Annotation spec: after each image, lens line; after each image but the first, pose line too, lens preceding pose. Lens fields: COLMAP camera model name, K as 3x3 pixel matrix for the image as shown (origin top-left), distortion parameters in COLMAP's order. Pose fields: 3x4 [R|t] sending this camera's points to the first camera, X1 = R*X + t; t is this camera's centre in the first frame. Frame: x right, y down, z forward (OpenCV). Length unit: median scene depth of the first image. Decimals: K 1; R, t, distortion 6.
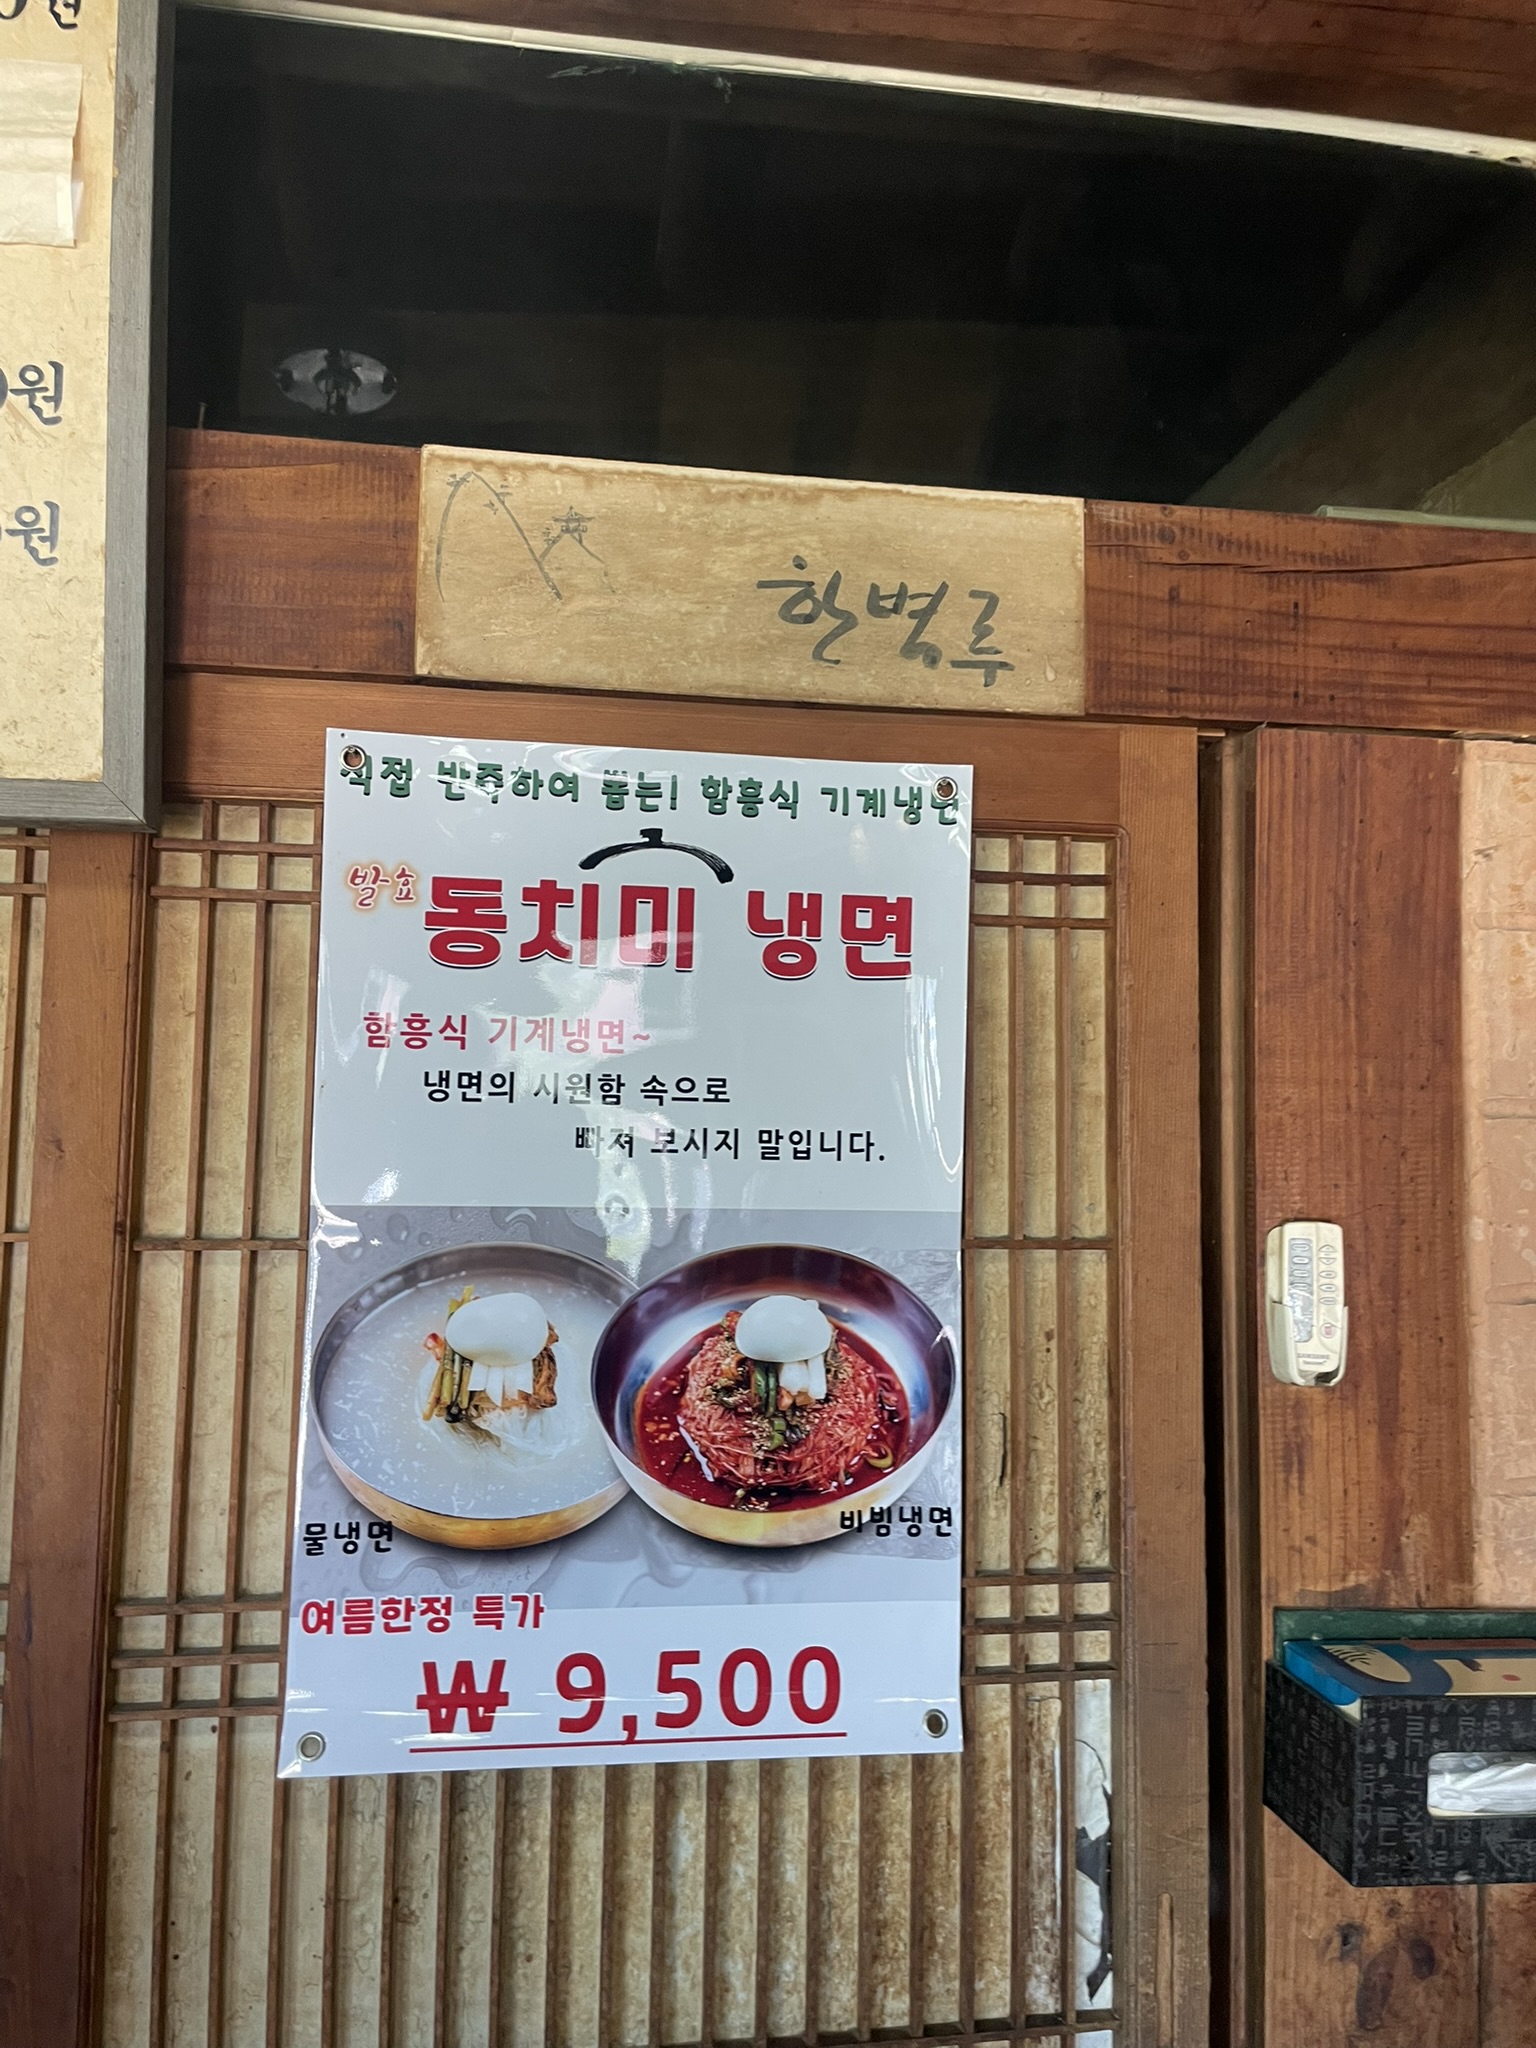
lens RADIAL K [[1585.6, 0, 767.3], [0, 1585.6, 1084.7], [0, 0, 1]] dist [0.080201, -0.108092]
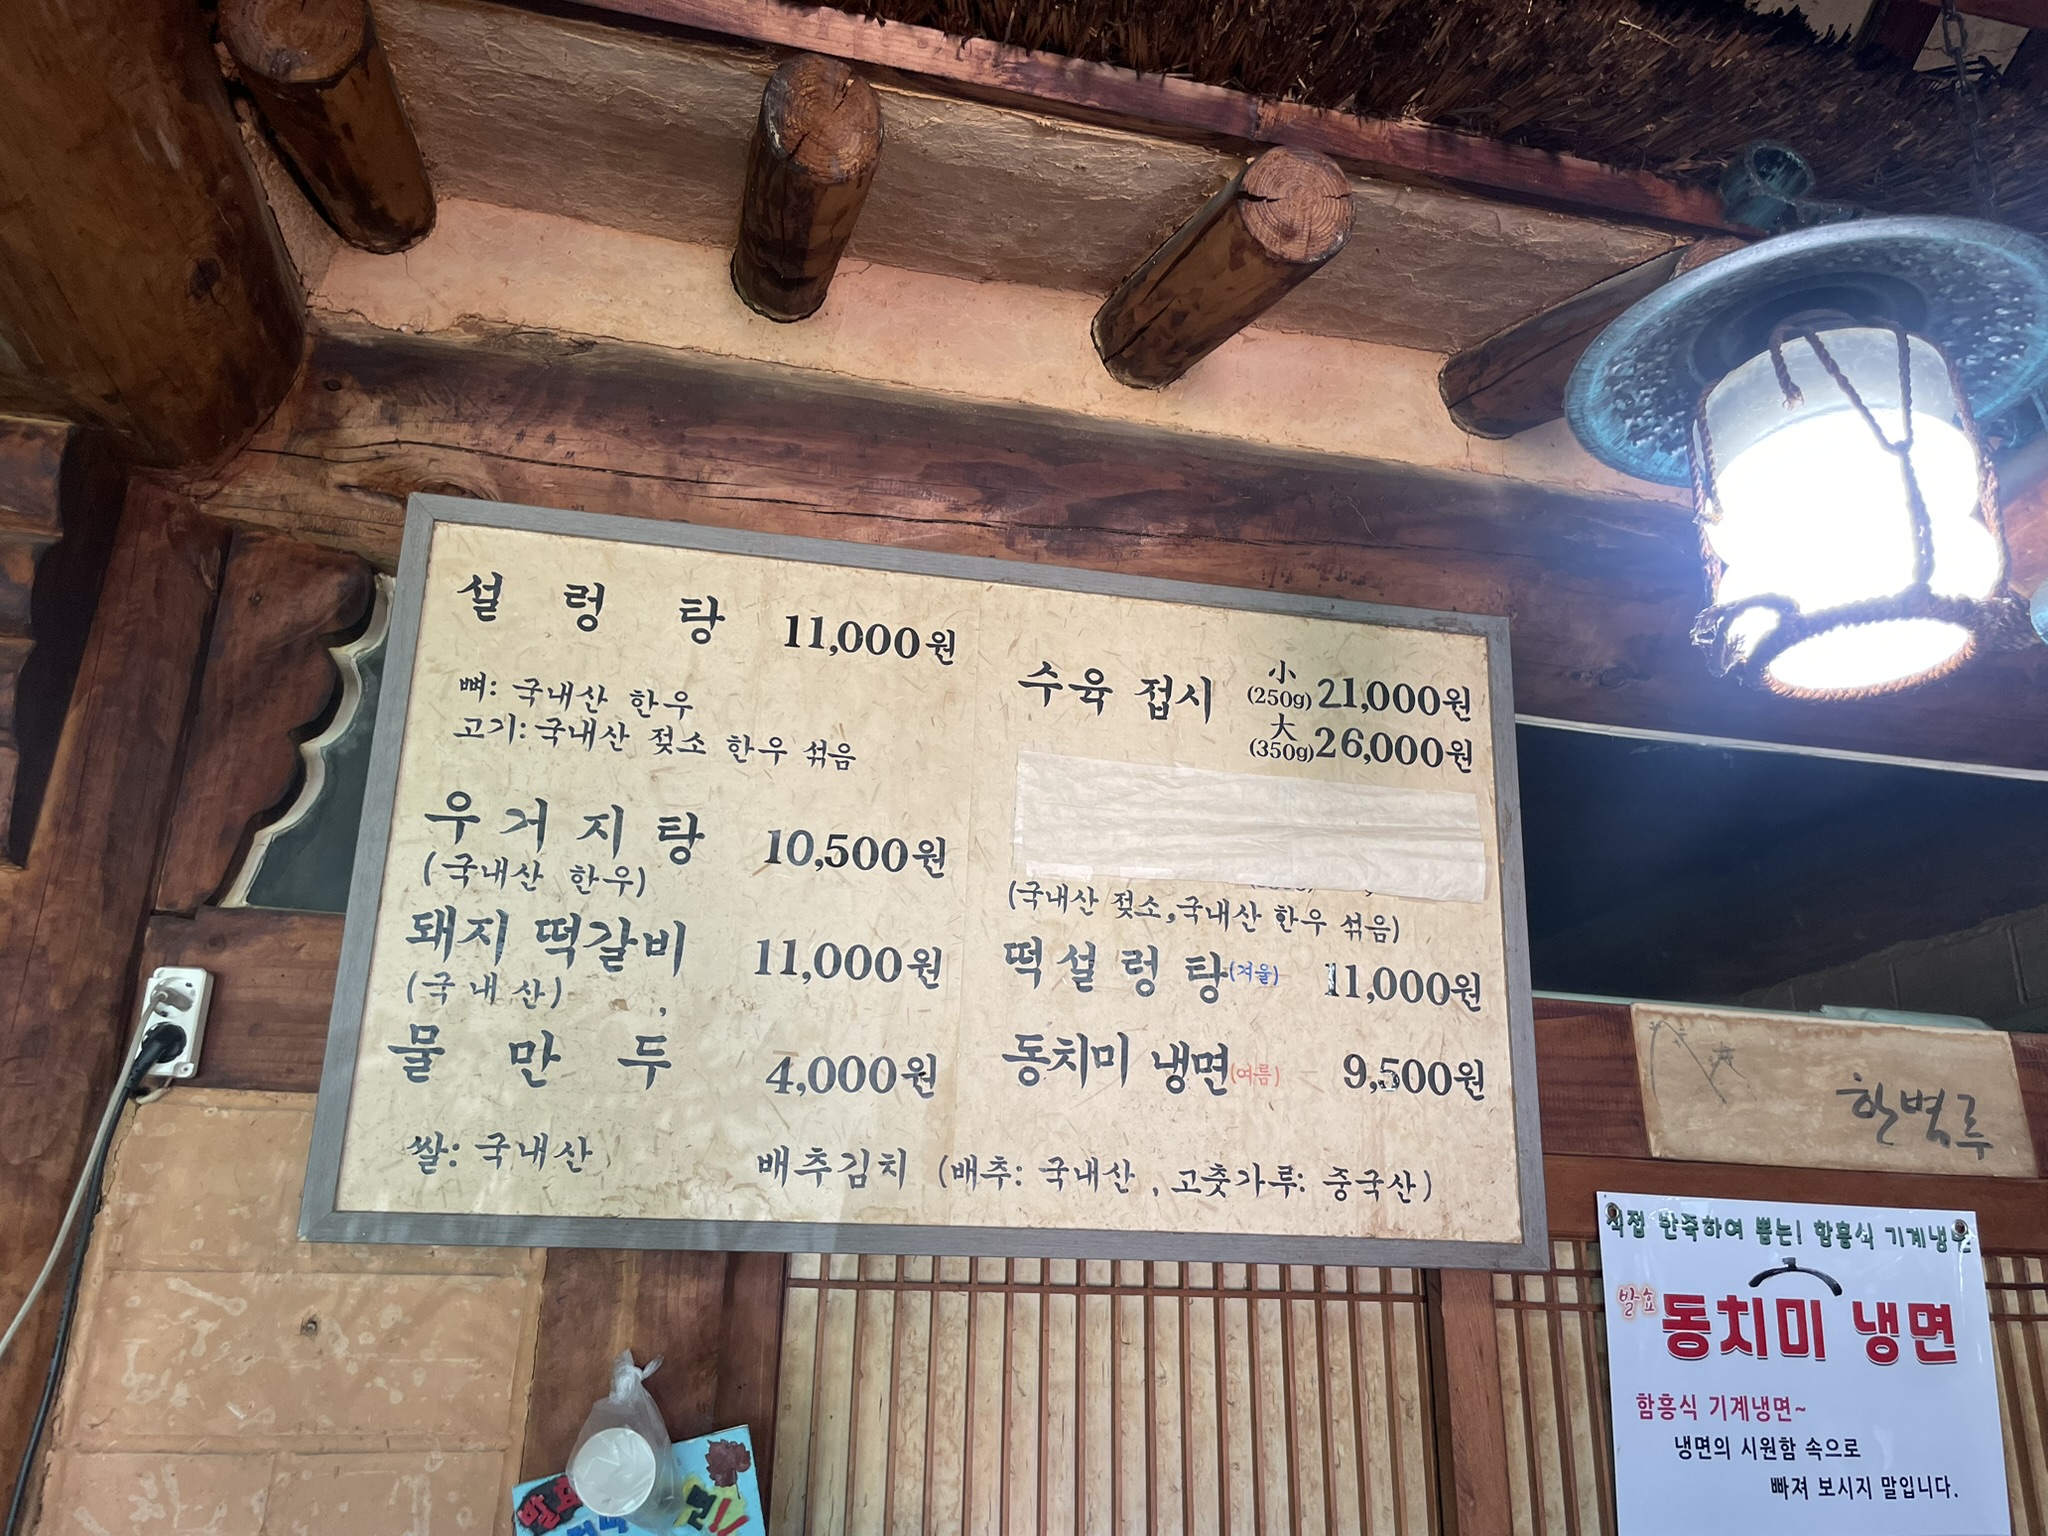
lens RADIAL K [[1606.8, 0, 1024.0], [0, 1606.8, 768.0], [0, 0, 1]] dist [0.074172, -0.132006]
pose [[0.997804, 0.035413, 0.055969, -0.880866], [-0.017543, 0.956184, -0.292242, -0.143354], [-0.063866, 0.290618, 0.954705, -0.521465]]
